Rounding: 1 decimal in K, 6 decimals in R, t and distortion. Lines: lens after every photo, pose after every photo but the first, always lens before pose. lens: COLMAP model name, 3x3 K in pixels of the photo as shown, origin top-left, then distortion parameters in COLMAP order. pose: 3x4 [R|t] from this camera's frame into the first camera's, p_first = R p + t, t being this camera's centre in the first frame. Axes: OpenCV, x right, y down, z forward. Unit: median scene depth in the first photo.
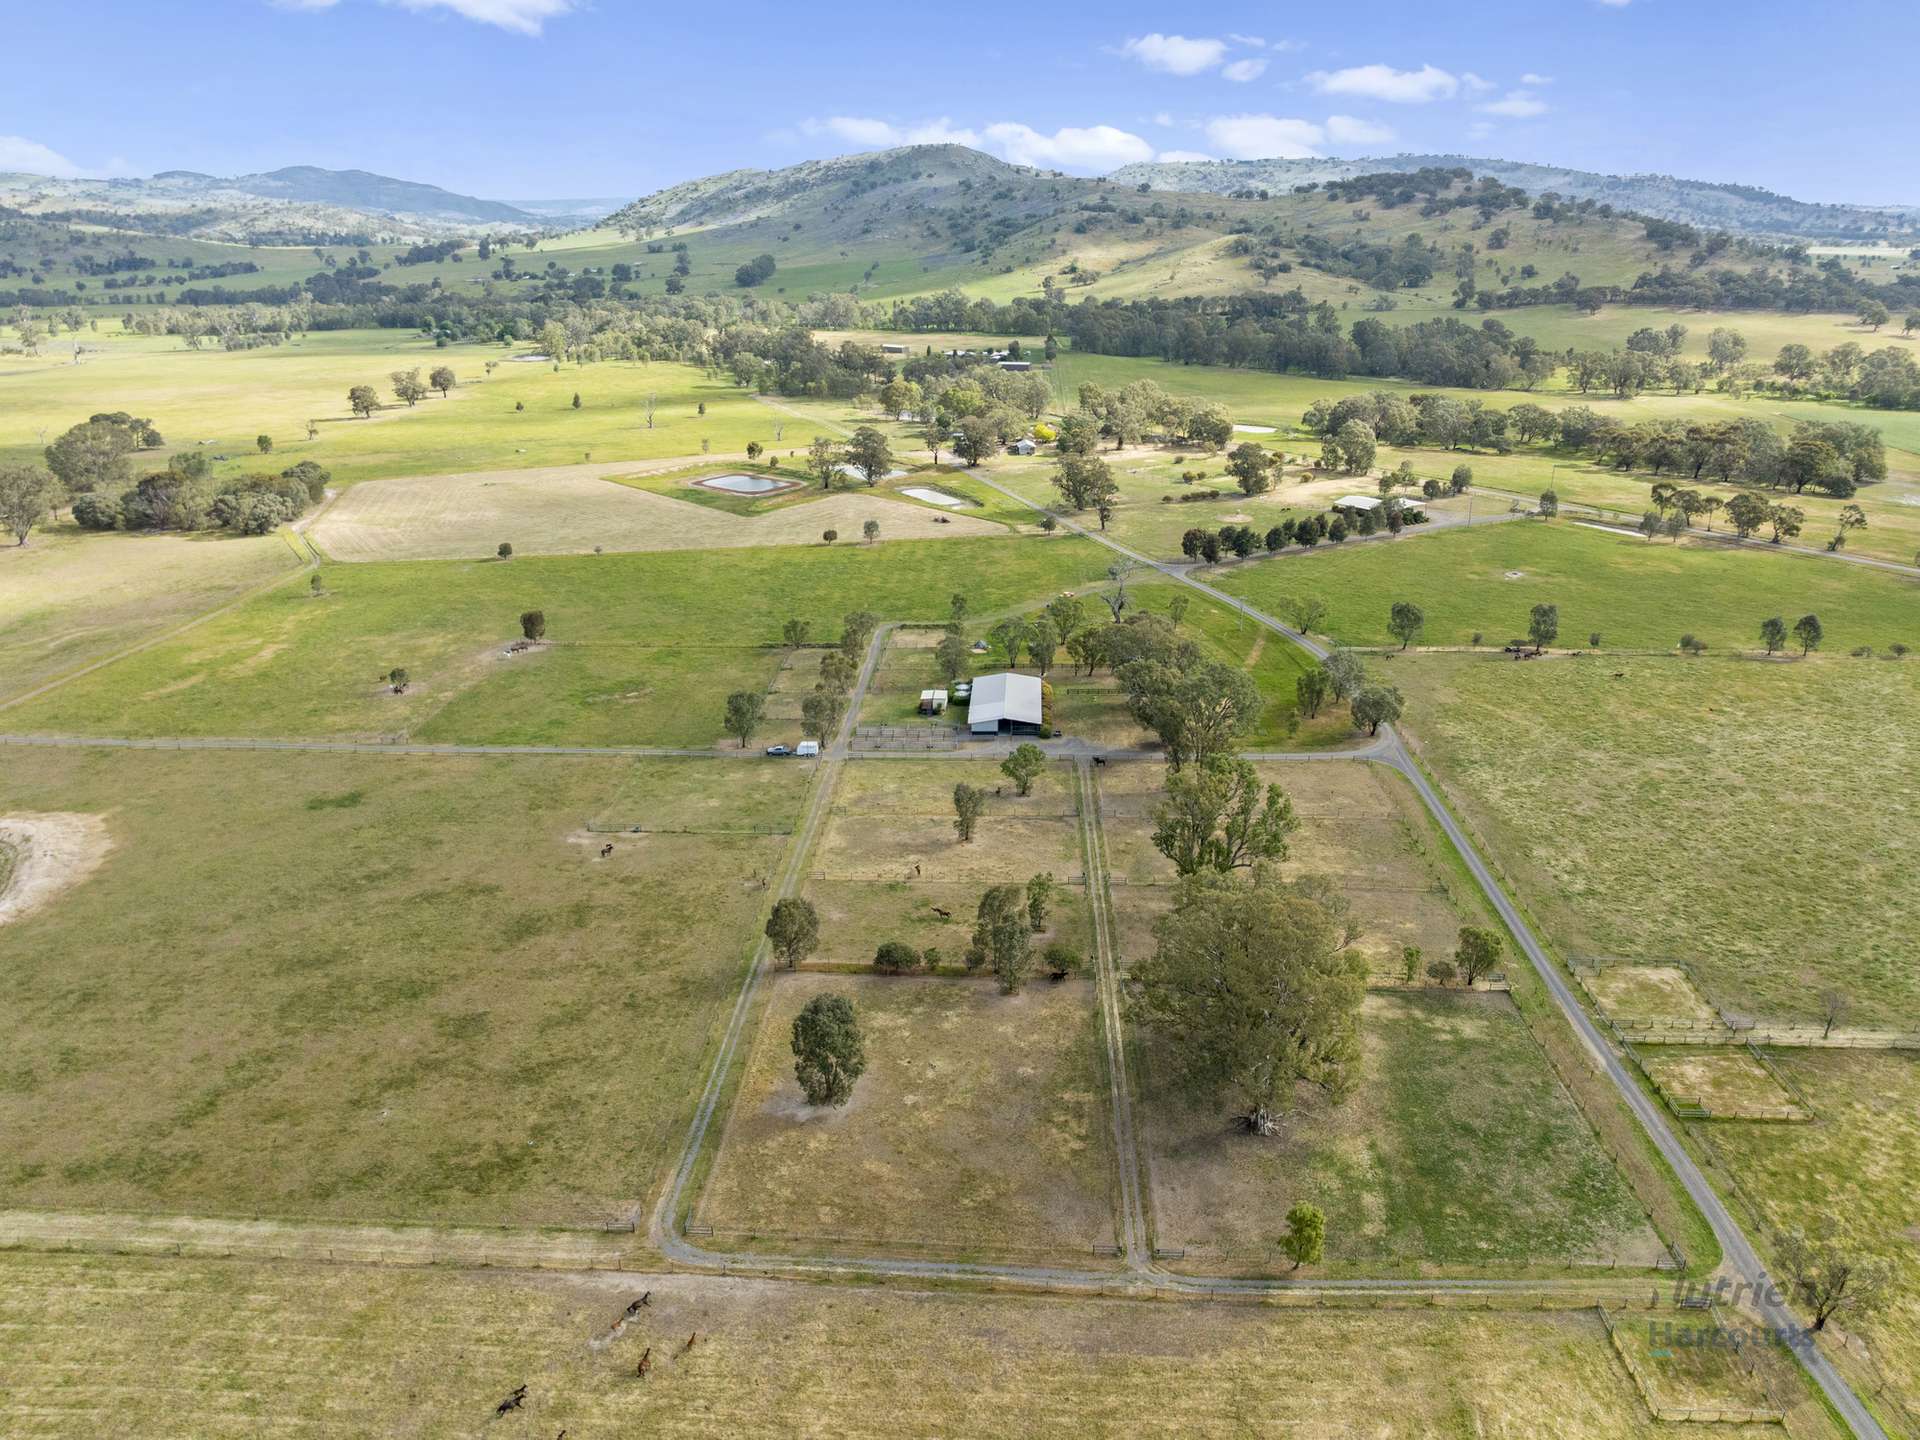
lens RADIAL K [[1368.5, 0, 960.0], [0, 1368.5, 720.0], [0, 0, 1]] dist [-0.041830, 0.009580]
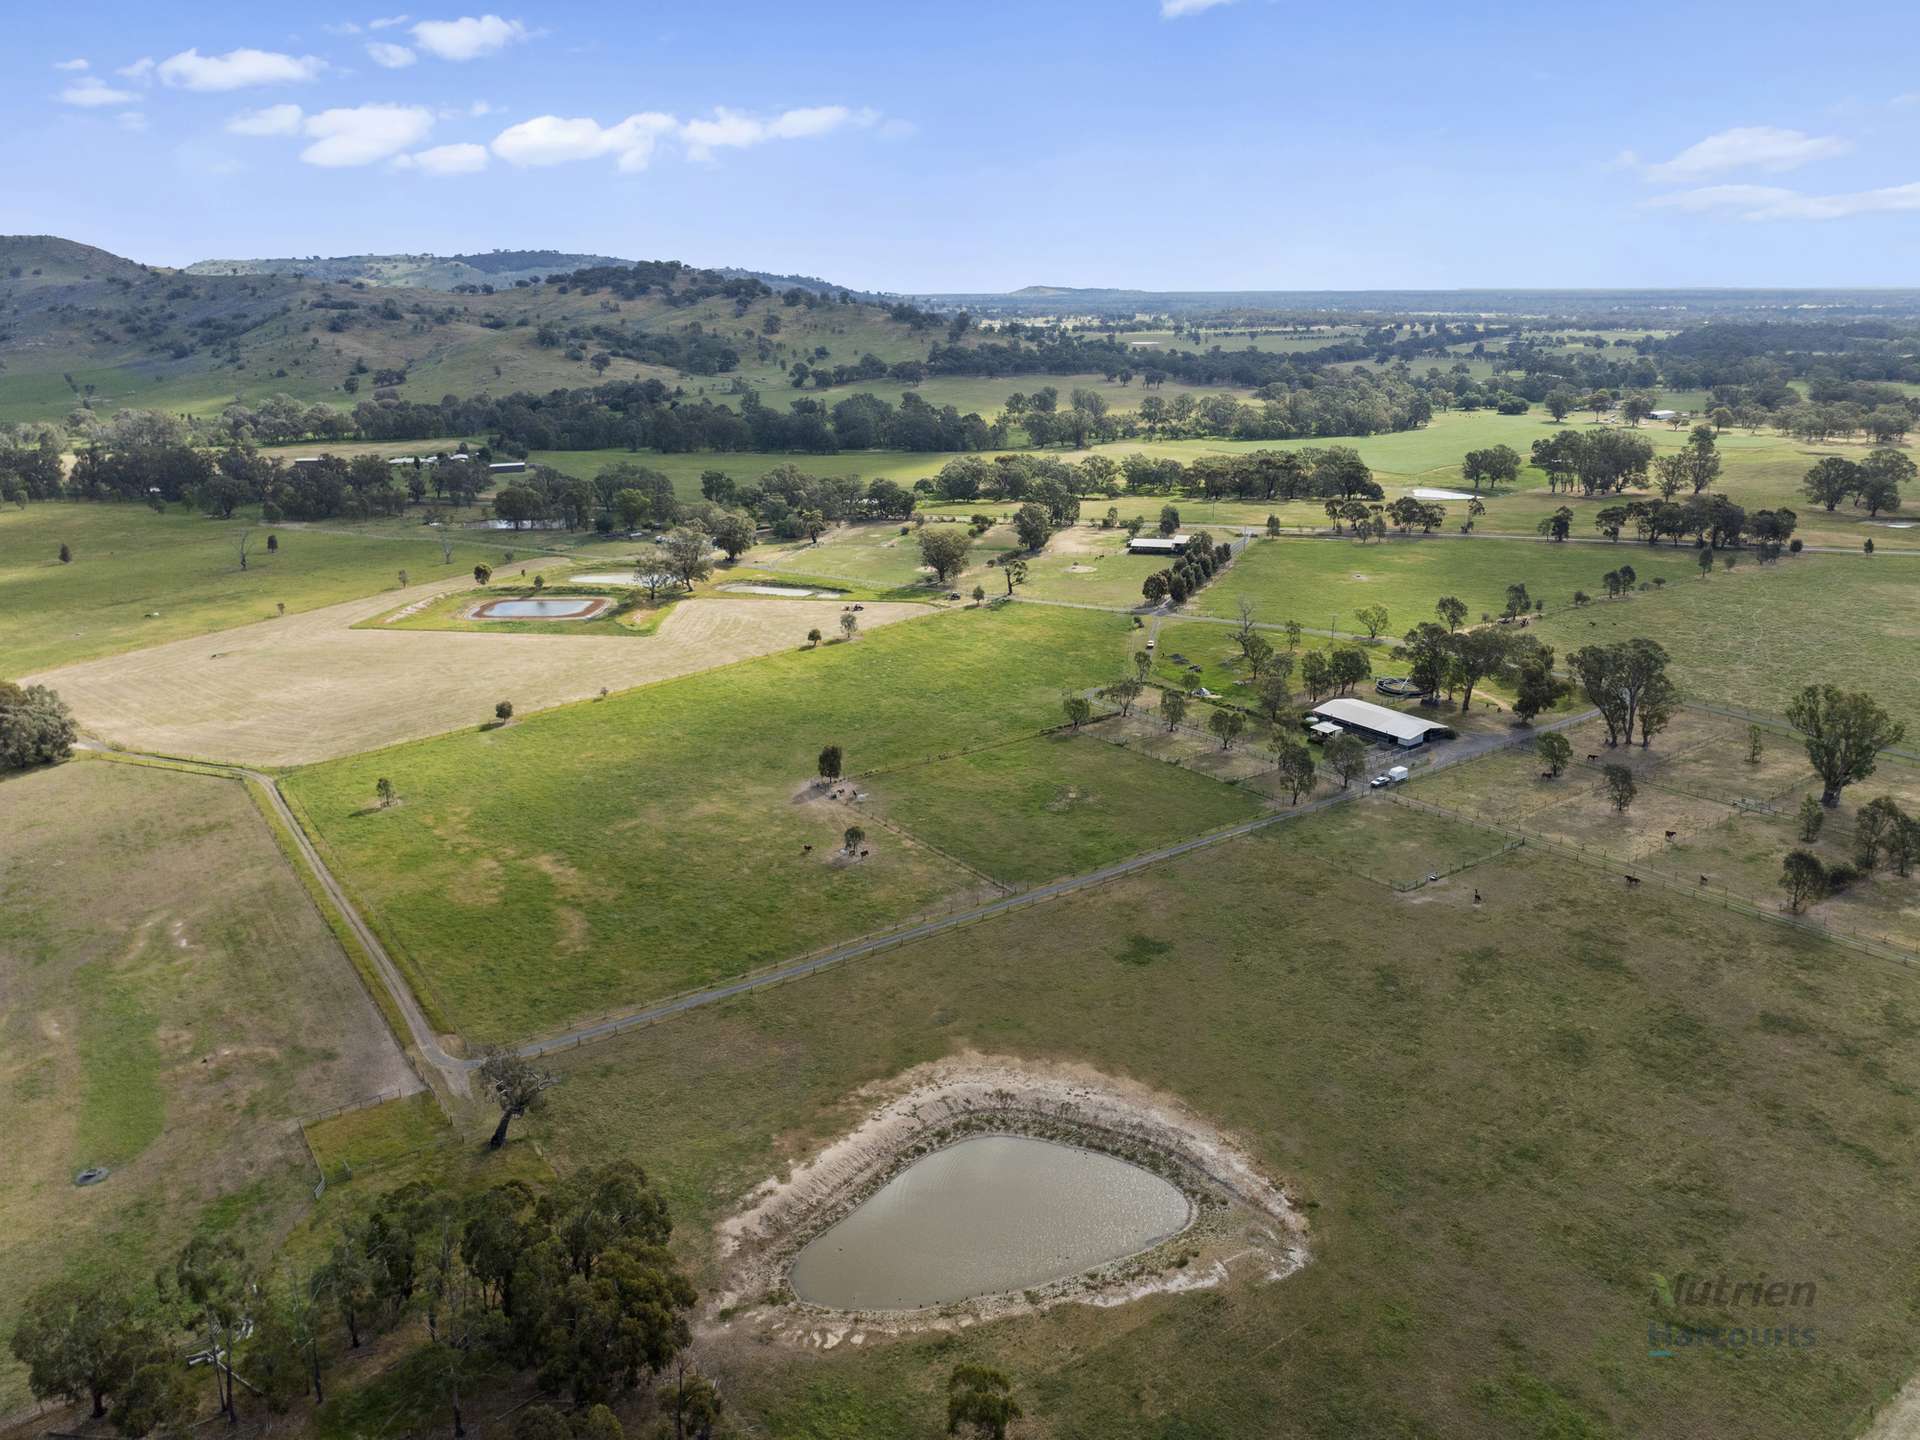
lens RADIAL K [[1368.5, 0, 960.0], [0, 1368.5, 720.0], [0, 0, 1]] dist [-0.041830, 0.009580]
pose [[0.784351, -0.186185, 0.591717, -0.852395], [0.223348, 0.974681, 0.010625, -0.097189], [-0.578713, 0.123825, 0.806076, 0.285399]]
